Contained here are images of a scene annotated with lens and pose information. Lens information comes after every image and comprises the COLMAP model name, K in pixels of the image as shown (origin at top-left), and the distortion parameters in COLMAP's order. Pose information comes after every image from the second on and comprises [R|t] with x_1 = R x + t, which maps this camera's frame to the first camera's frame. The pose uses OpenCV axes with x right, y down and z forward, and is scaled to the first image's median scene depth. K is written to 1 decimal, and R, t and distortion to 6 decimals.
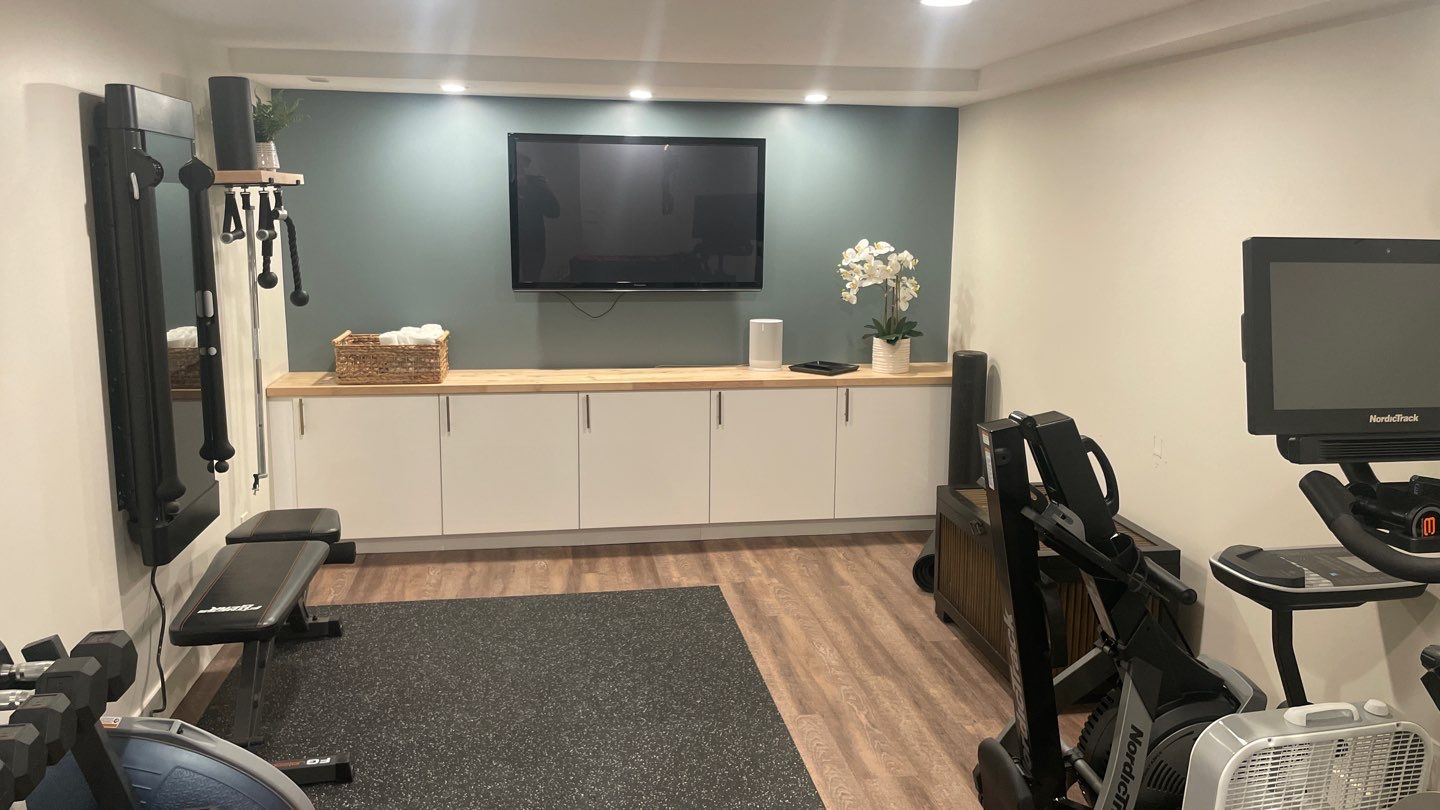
lens RADIAL K [[1098.0, 0, 732.4], [0, 1098.0, 397.1], [0, 0, 1]] dist [0.021010, -0.027658]
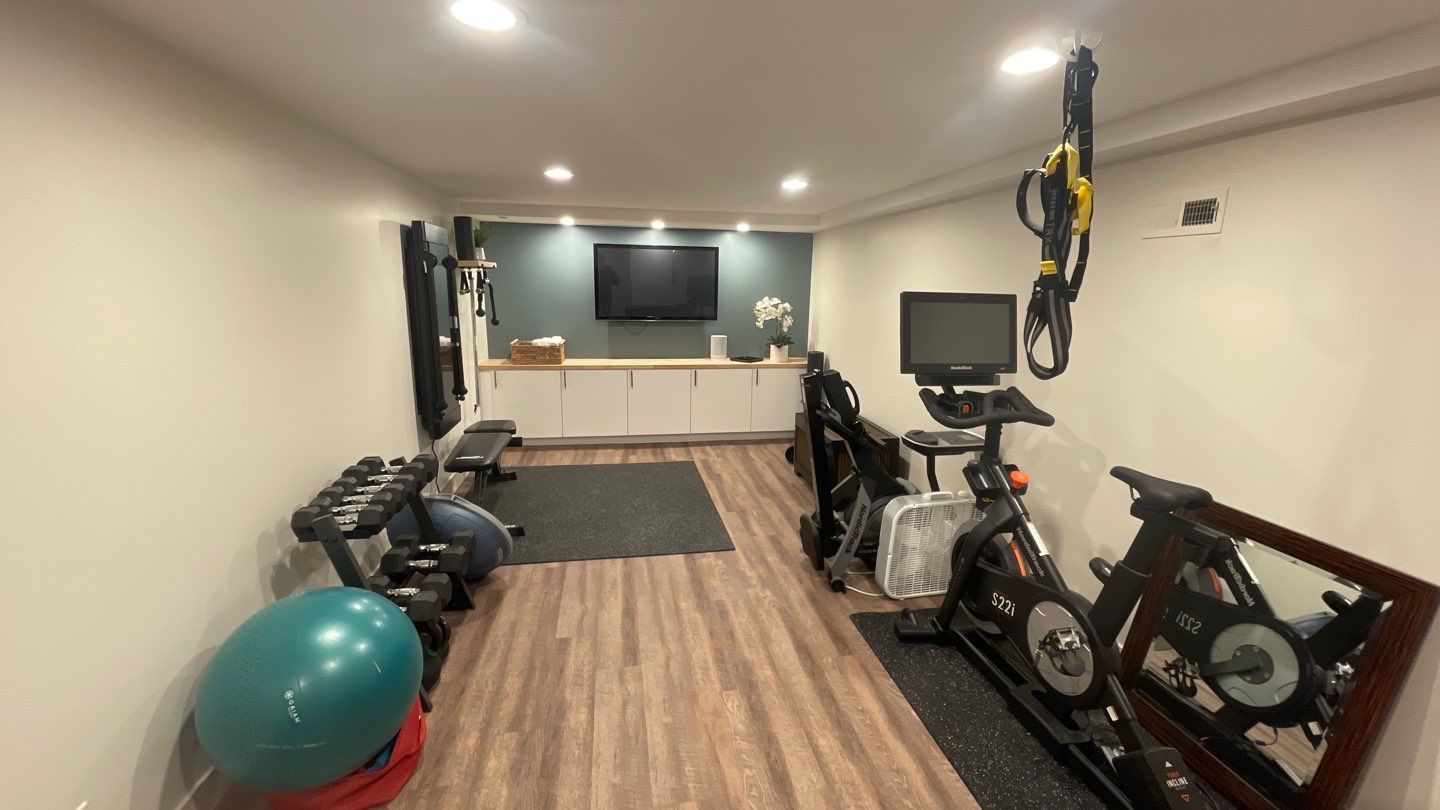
lens RADIAL K [[583.4, 0, 720.0], [0, 583.4, 409.4], [0, 0, 1]] dist [-0.002168, -0.000155]
pose [[0.999931, 0.005717, 0.010260, 0.029601], [-0.006132, 0.999144, 0.040919, 0.030607], [-0.010018, -0.040979, 0.999110, -0.134998]]
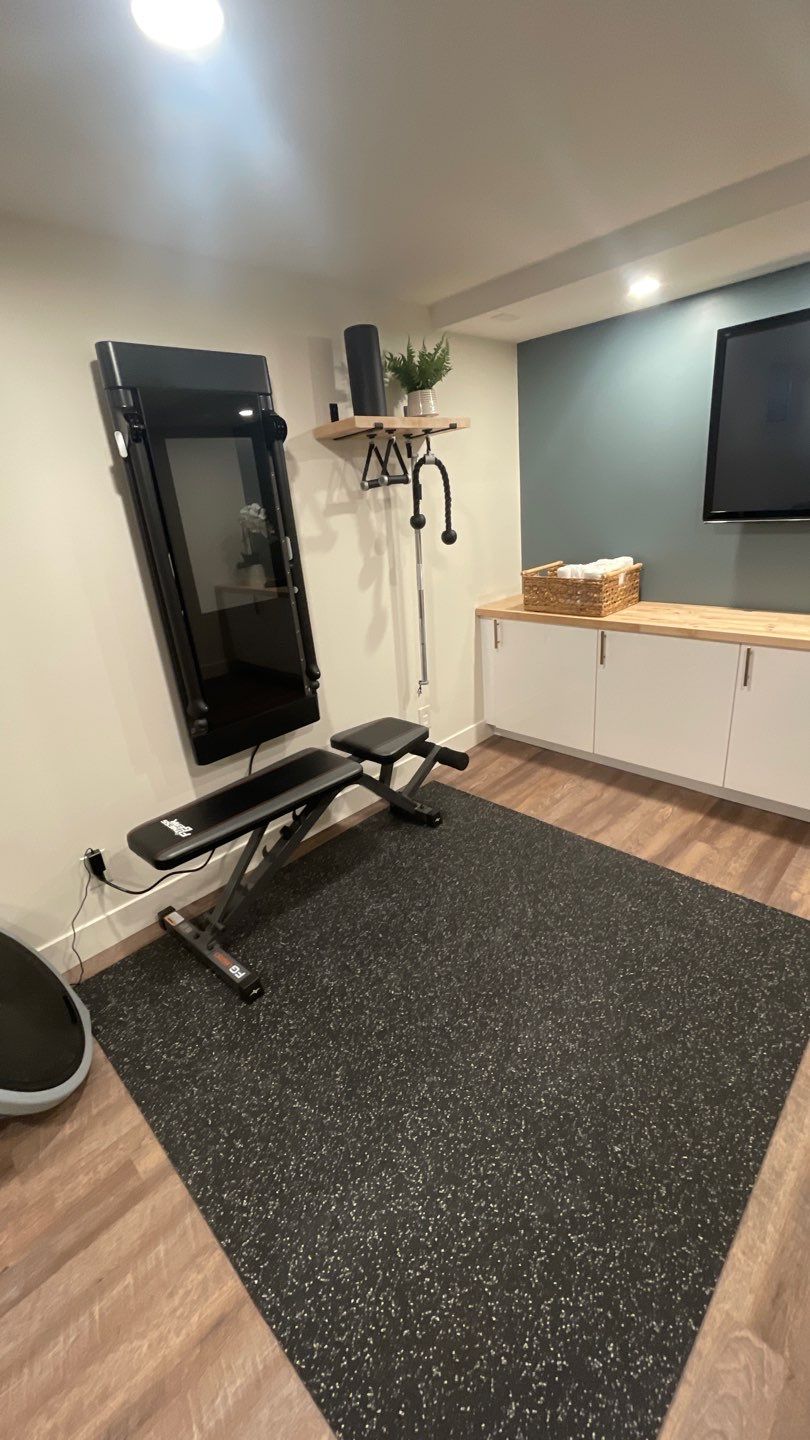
lens RADIAL K [[583.4, 0, 409.8], [0, 583.4, 713.5], [0, 0, 1]] dist [-0.002168, -0.000155]
pose [[0.572383, 0.238009, -0.784684, 0.103013], [-0.048468, 0.965095, 0.257376, -0.069054], [0.818552, -0.109286, 0.563940, 0.623861]]
